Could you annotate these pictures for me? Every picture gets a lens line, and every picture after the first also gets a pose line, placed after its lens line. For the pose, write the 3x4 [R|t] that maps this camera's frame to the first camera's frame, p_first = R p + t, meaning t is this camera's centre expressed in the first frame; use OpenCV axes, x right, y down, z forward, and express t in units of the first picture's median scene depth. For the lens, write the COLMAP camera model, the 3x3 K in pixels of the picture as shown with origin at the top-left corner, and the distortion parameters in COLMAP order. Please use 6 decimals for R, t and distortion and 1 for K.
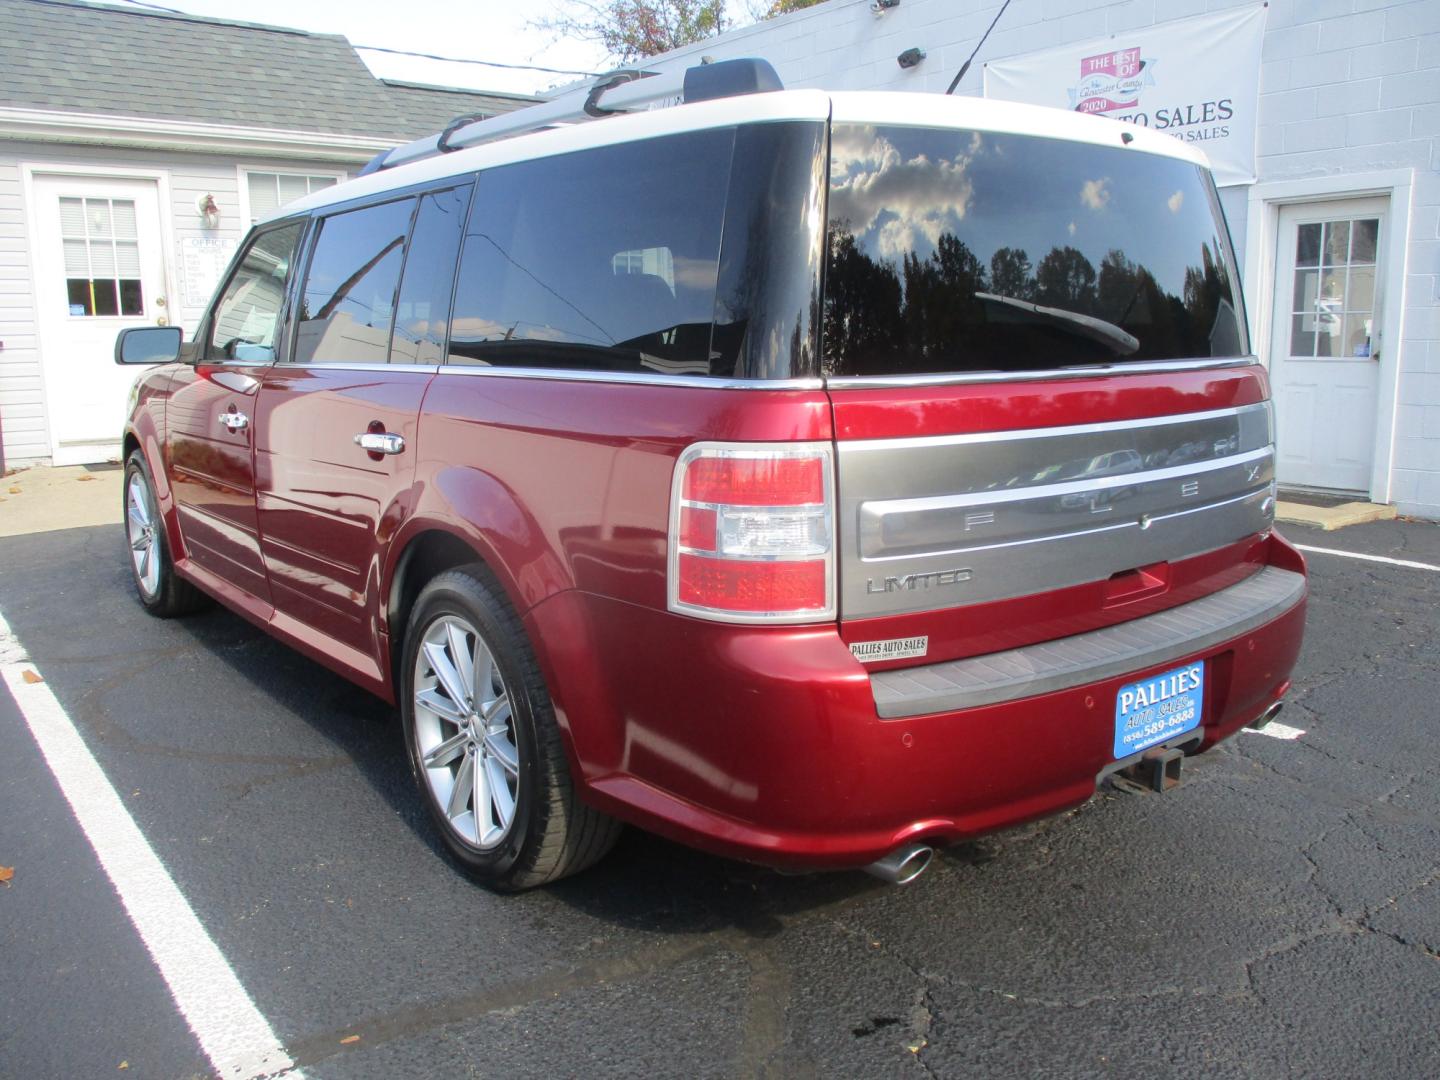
lens RADIAL K [[1191.2, 0, 718.5], [0, 1191.2, 552.9], [0, 0, 1]] dist [-0.019032, -0.010287]
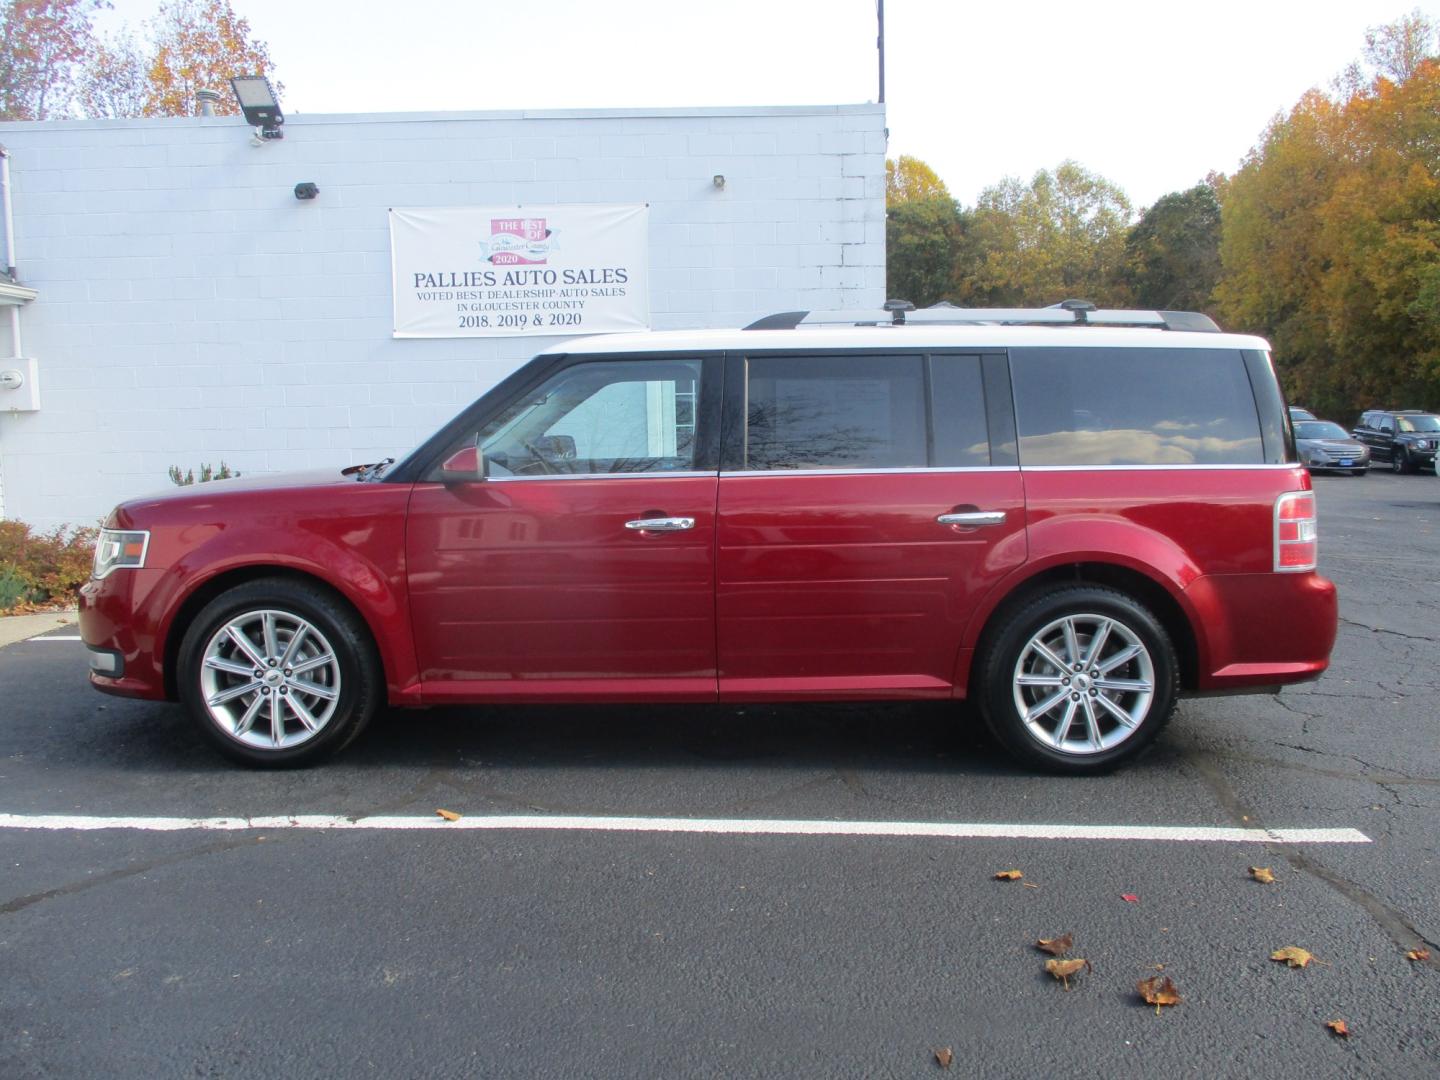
lens RADIAL K [[1191.2, 0, 718.5], [0, 1191.2, 552.9], [0, 0, 1]] dist [-0.019032, -0.010287]
pose [[0.617463, -0.086530, 0.781826, -1.779894], [0.154553, 0.987903, -0.012724, -0.085897], [-0.771267, 0.128690, 0.623367, 0.330422]]
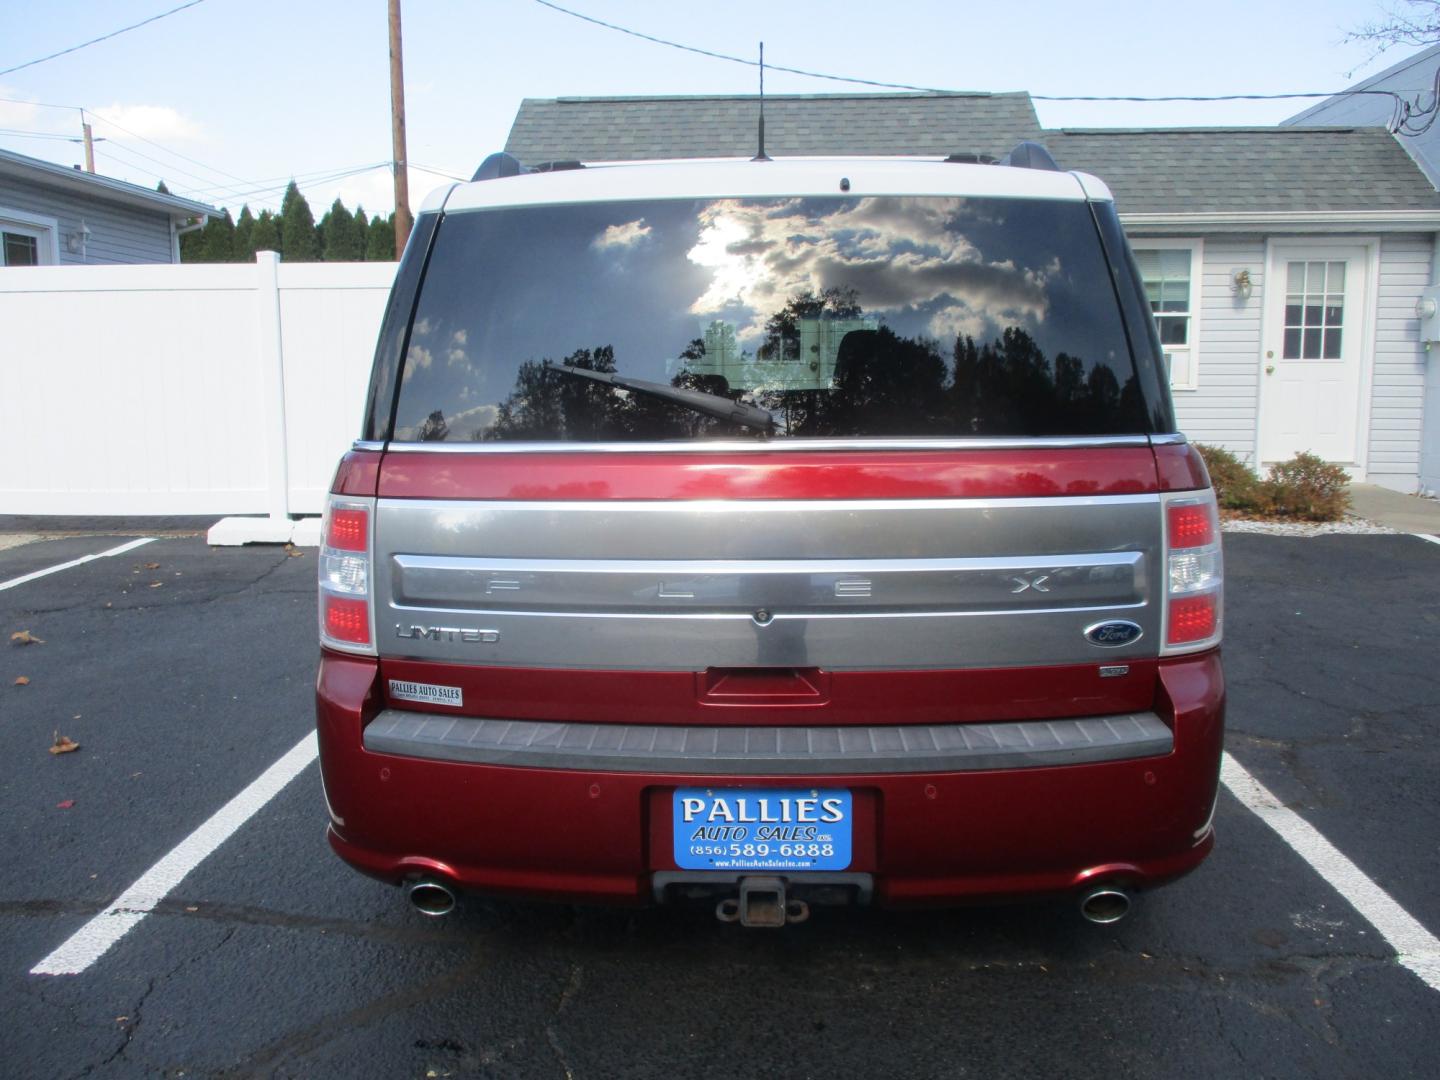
lens RADIAL K [[1191.2, 0, 718.5], [0, 1191.2, 552.9], [0, 0, 1]] dist [-0.019032, -0.010287]
pose [[0.756917, 0.104030, -0.645178, 0.746778], [-0.124286, 0.992145, 0.014165, -0.067971], [0.641584, 0.069465, 0.763901, 0.243743]]
